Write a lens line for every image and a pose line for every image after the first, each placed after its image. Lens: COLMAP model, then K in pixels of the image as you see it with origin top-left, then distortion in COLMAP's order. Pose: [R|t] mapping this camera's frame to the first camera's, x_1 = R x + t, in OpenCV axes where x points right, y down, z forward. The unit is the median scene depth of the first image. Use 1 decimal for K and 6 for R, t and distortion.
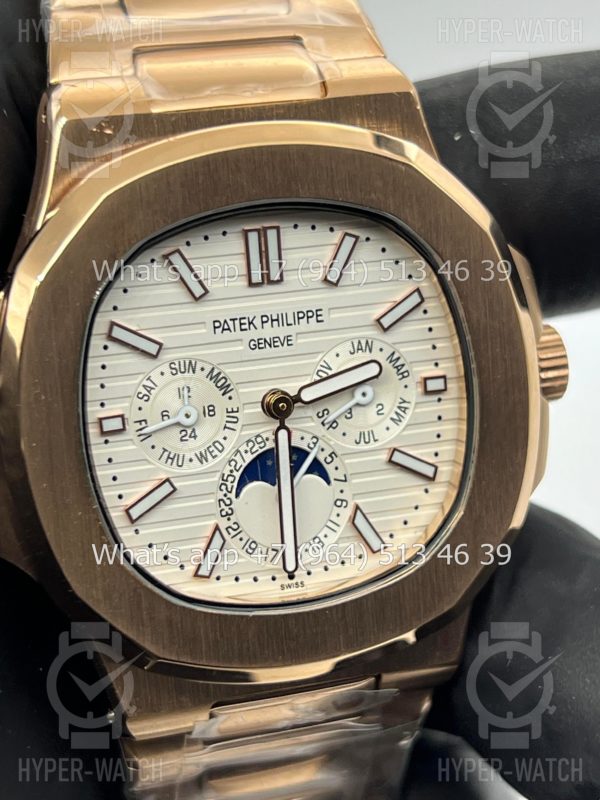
lens RADIAL K [[1869.2, 0, 300.0], [0, 1869.2, 400.0], [0, 0, 1]] dist [0.242529, -0.032006]
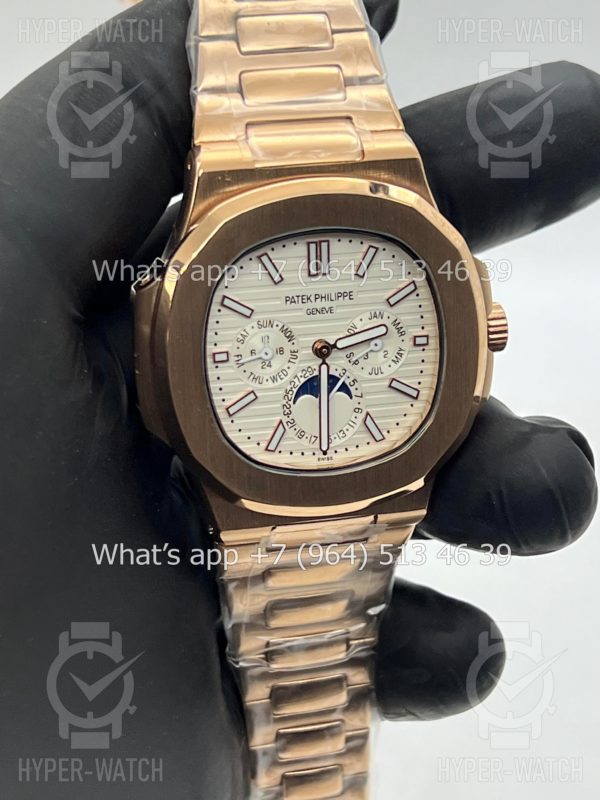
lens RADIAL K [[1869.2, 0, 300.0], [0, 1869.2, 400.0], [0, 0, 1]] dist [0.242529, -0.032006]
pose [[0.997301, 0.060694, -0.041326, 0.038886], [-0.056222, 0.993204, 0.101906, -0.118391], [0.047230, -0.099308, 0.993935, -0.625137]]
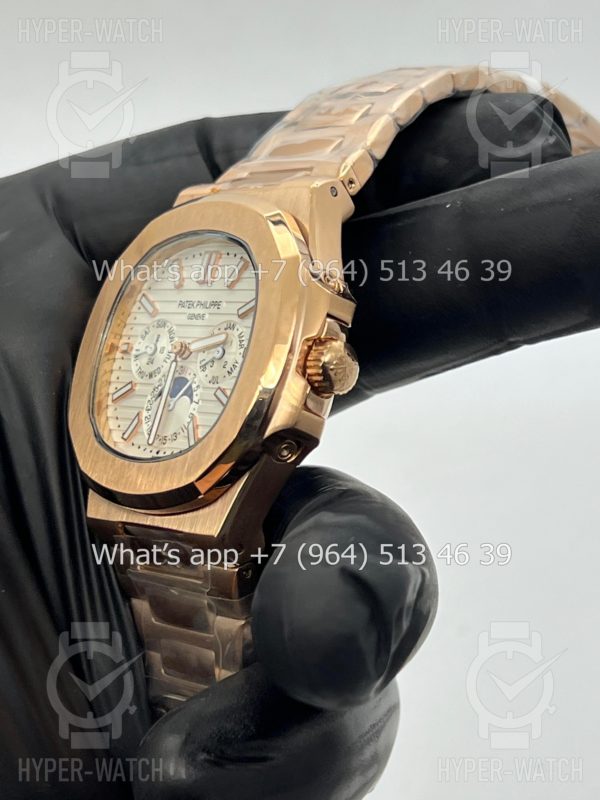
lens RADIAL K [[1869.2, 0, 300.0], [0, 1869.2, 400.0], [0, 0, 1]] dist [0.242529, -0.032006]
pose [[0.407267, 0.040076, -0.912429, 1.560505], [-0.397188, 0.907388, -0.137432, 0.231482], [0.822420, 0.418378, 0.385467, 0.457571]]
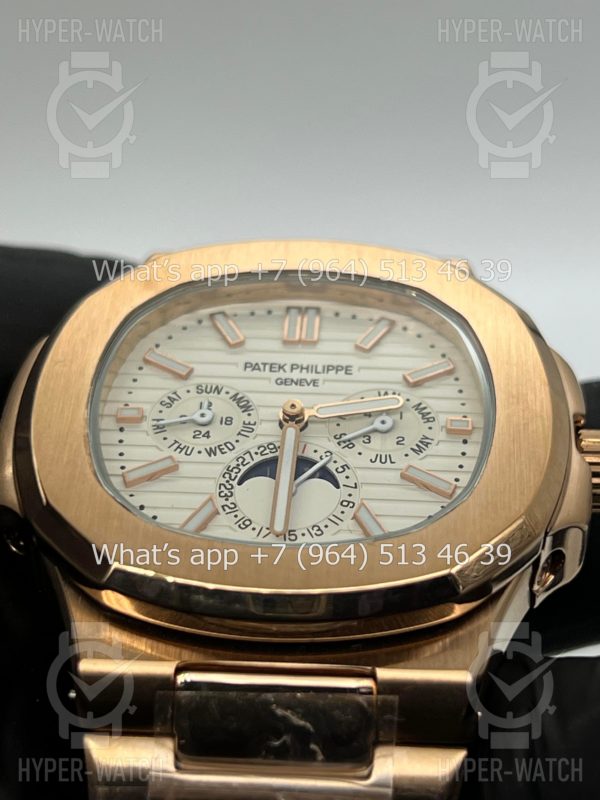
lens RADIAL K [[1869.2, 0, 300.0], [0, 1869.2, 400.0], [0, 0, 1]] dist [0.242529, -0.032006]
pose [[0.946027, -0.116516, -0.302419, 0.300614], [-0.174680, 0.602676, -0.778632, 0.788583], [0.272984, 0.789434, 0.549795, 0.431993]]
